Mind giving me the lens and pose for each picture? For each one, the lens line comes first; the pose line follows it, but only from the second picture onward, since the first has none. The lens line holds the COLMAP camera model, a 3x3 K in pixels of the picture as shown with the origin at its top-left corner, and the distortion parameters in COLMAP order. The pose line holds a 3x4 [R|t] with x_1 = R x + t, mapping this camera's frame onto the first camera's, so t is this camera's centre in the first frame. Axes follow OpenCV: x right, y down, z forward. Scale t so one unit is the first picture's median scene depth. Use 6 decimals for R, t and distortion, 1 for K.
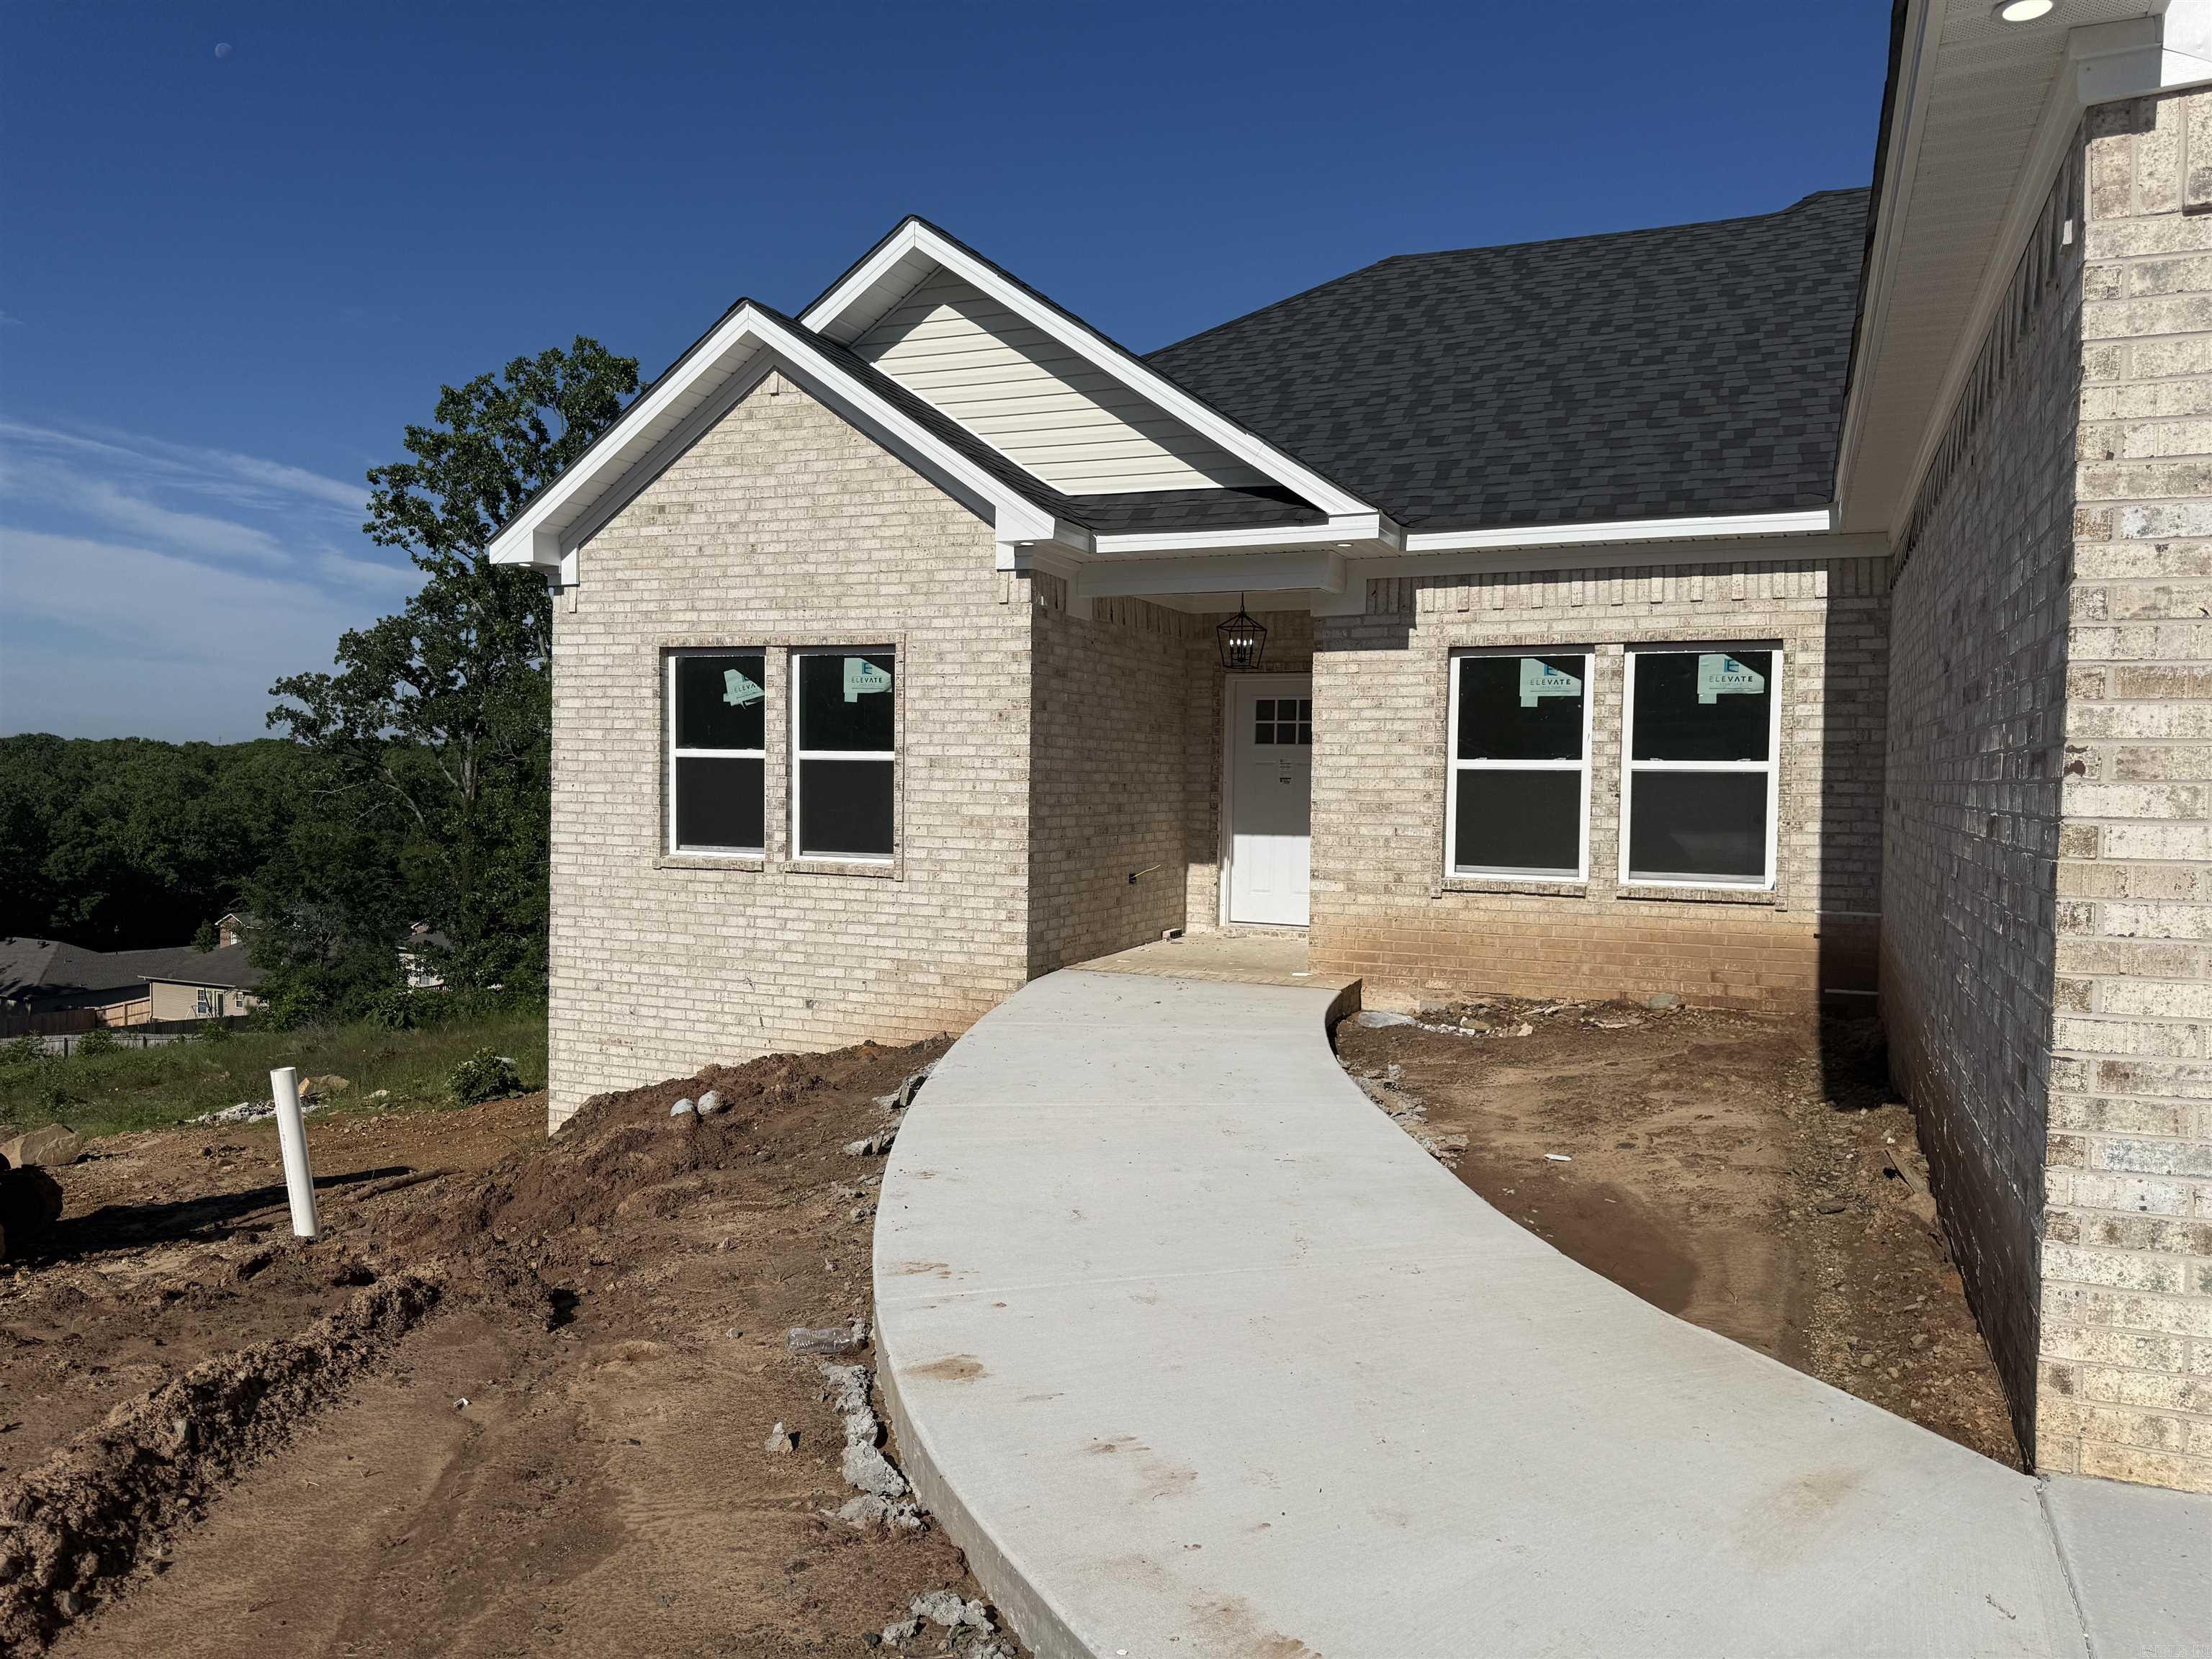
lens RADIAL K [[1574.1, 0, 1113.6], [0, 1574.1, 847.0], [0, 0, 1]] dist [0.124485, -0.192344]
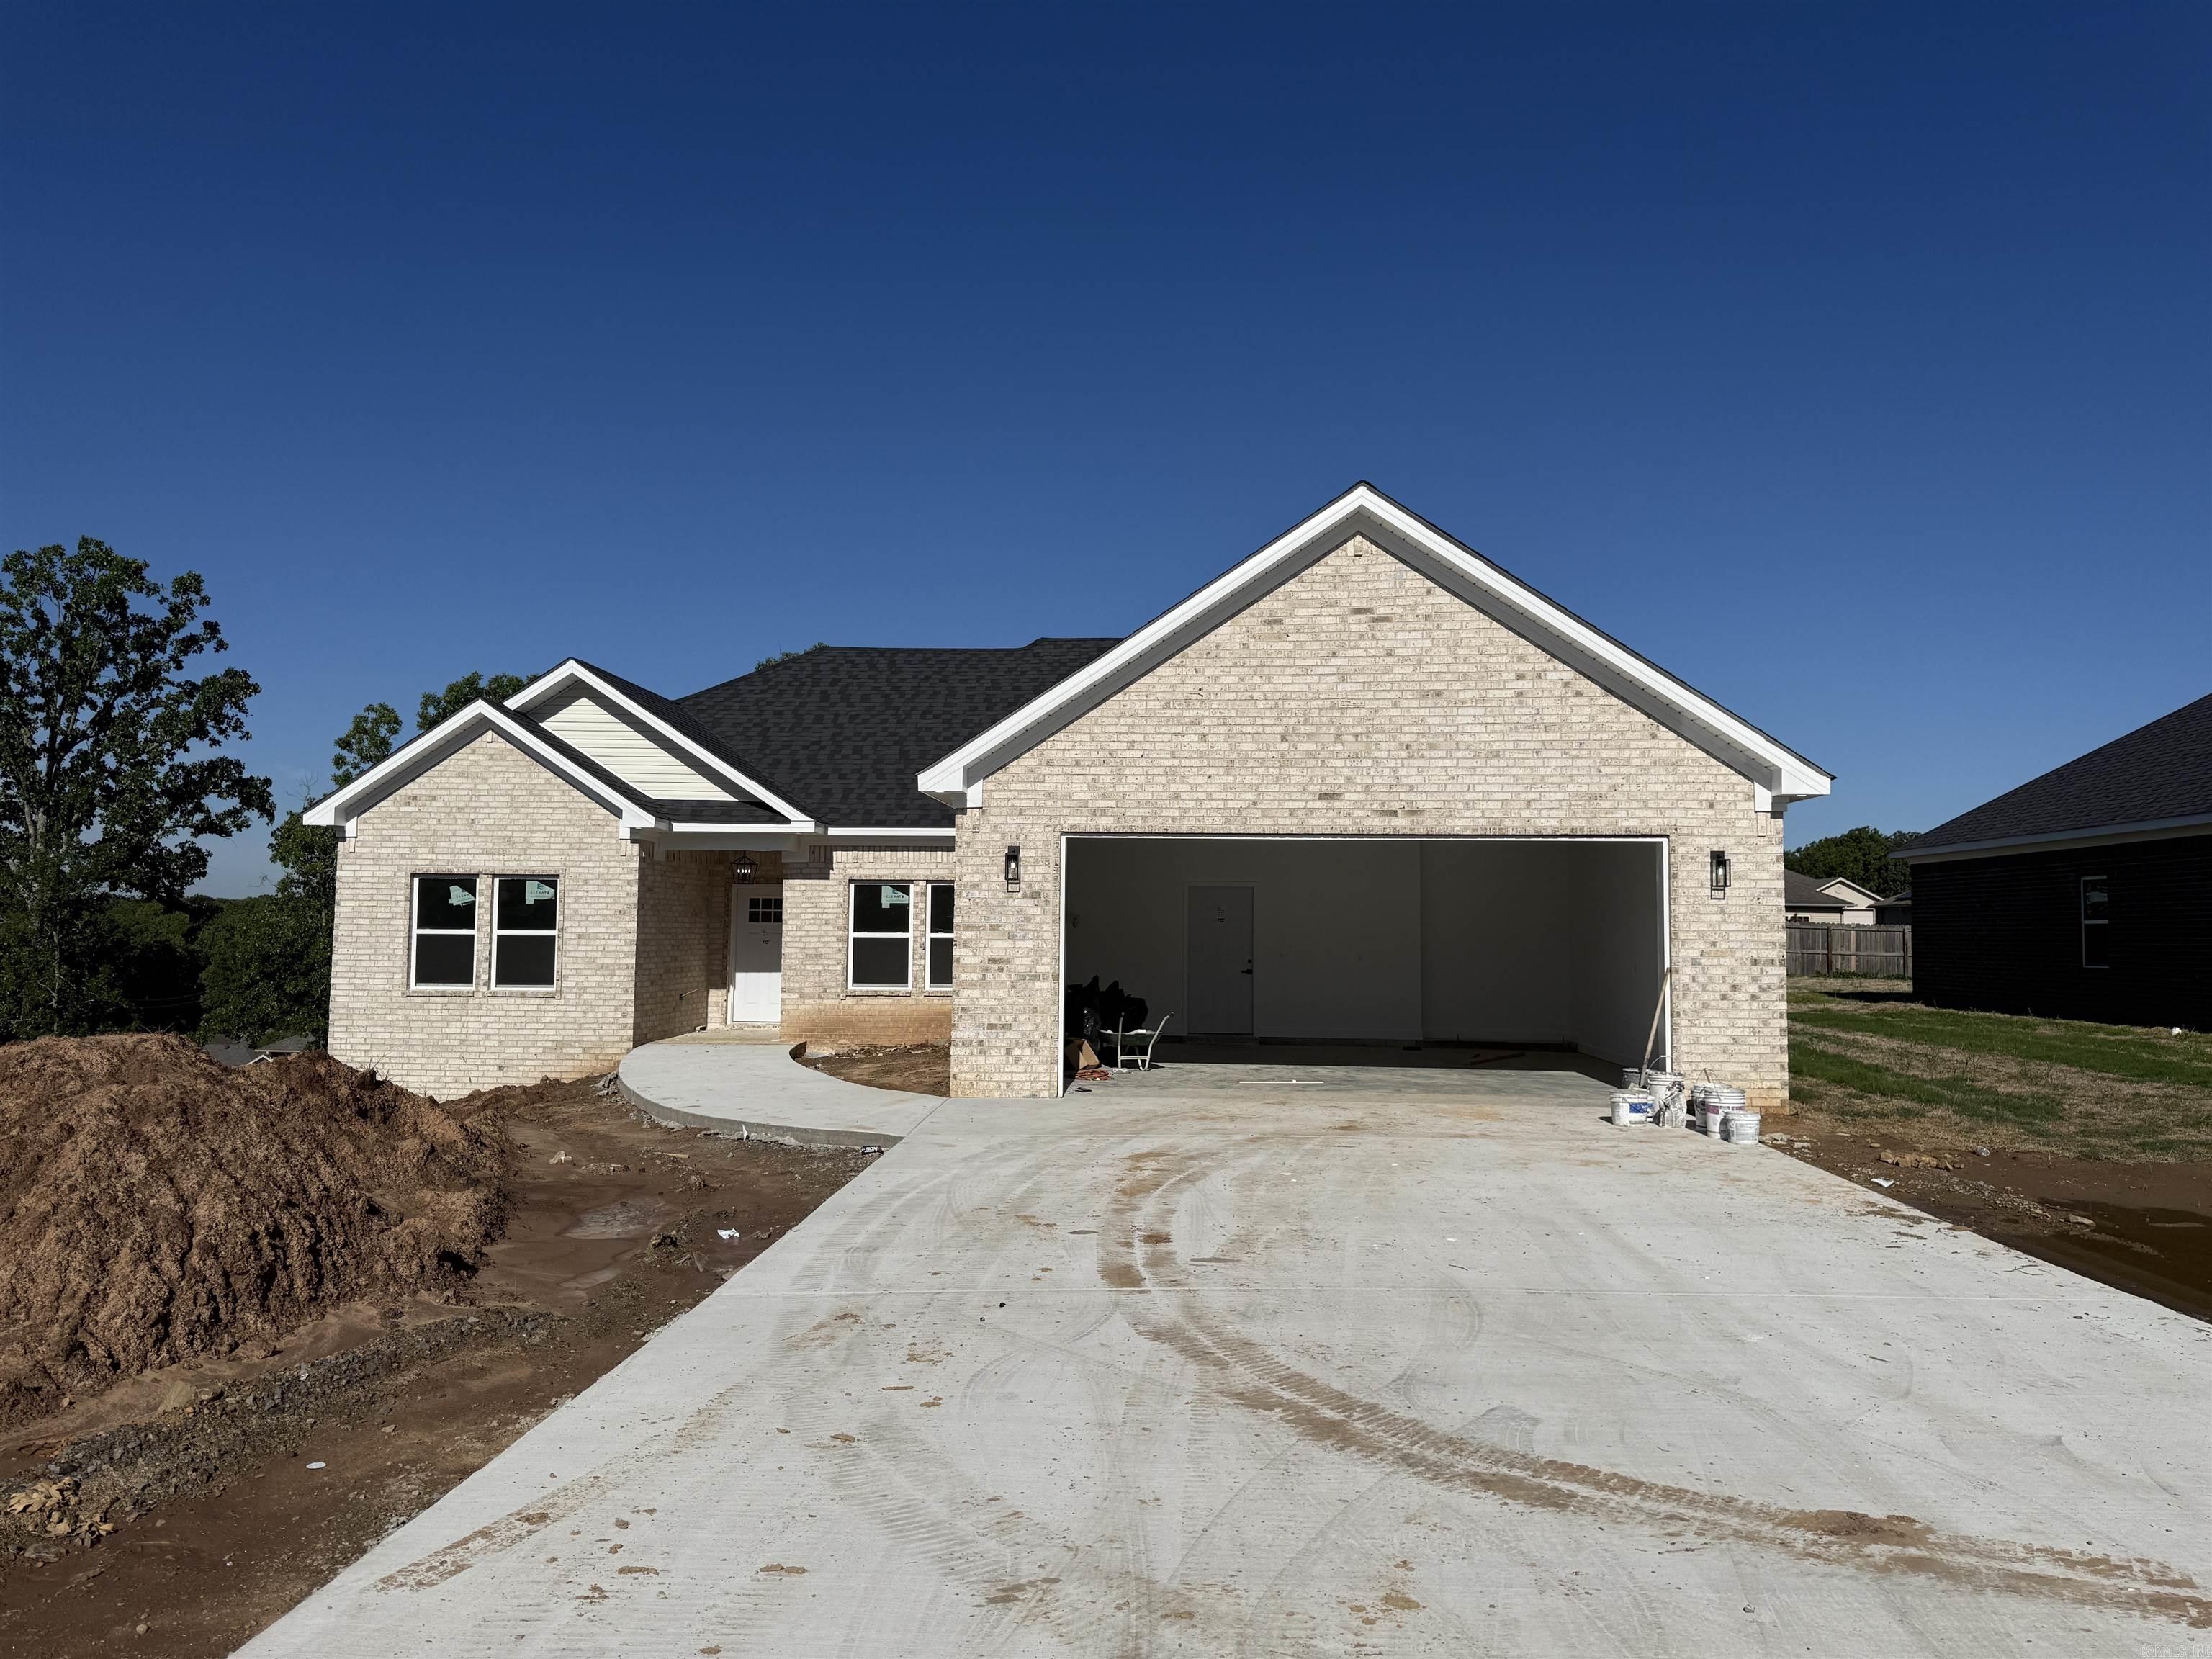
lens RADIAL K [[1574.1, 0, 1113.6], [0, 1574.1, 847.0], [0, 0, 1]] dist [0.124485, -0.192344]
pose [[0.941975, 0.011968, 0.335471, -0.146743], [0.019933, 0.995607, -0.091488, 0.027265], [-0.335092, 0.092866, 0.937598, -0.991346]]
